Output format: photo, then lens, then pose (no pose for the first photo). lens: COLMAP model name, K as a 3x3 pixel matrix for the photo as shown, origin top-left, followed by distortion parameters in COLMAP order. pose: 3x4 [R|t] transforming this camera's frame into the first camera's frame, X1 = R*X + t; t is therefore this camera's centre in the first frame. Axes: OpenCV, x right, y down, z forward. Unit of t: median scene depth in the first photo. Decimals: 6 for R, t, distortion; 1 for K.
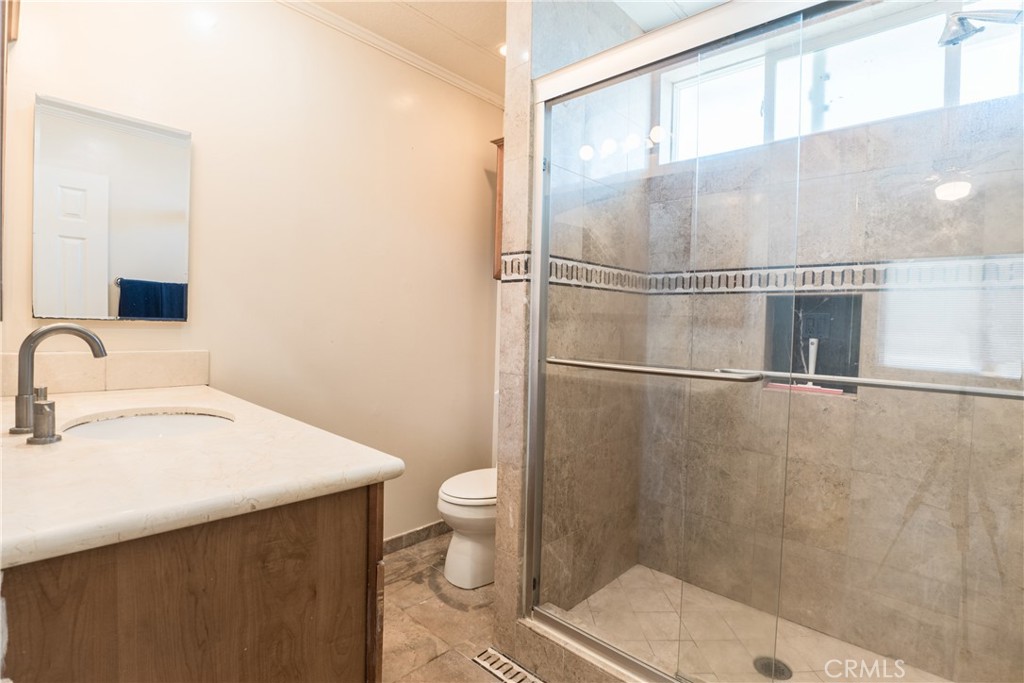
lens RADIAL K [[496.4, 0, 491.4], [0, 496.4, 335.6], [0, 0, 1]] dist [-0.043592, 0.009237]
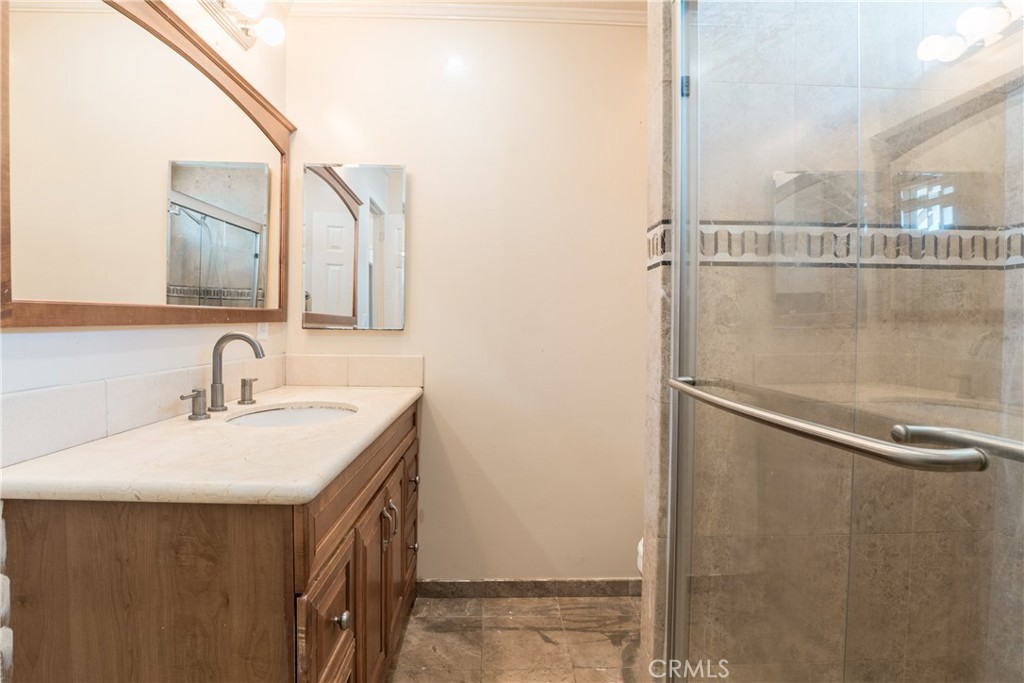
lens RADIAL K [[496.4, 0, 510.4], [0, 496.4, 338.6], [0, 0, 1]] dist [-0.043592, 0.009237]
pose [[0.718142, -0.001610, -0.695895, 0.722269], [-0.009172, 0.999889, -0.011780, 0.003556], [0.695836, 0.014842, 0.718047, 0.679576]]
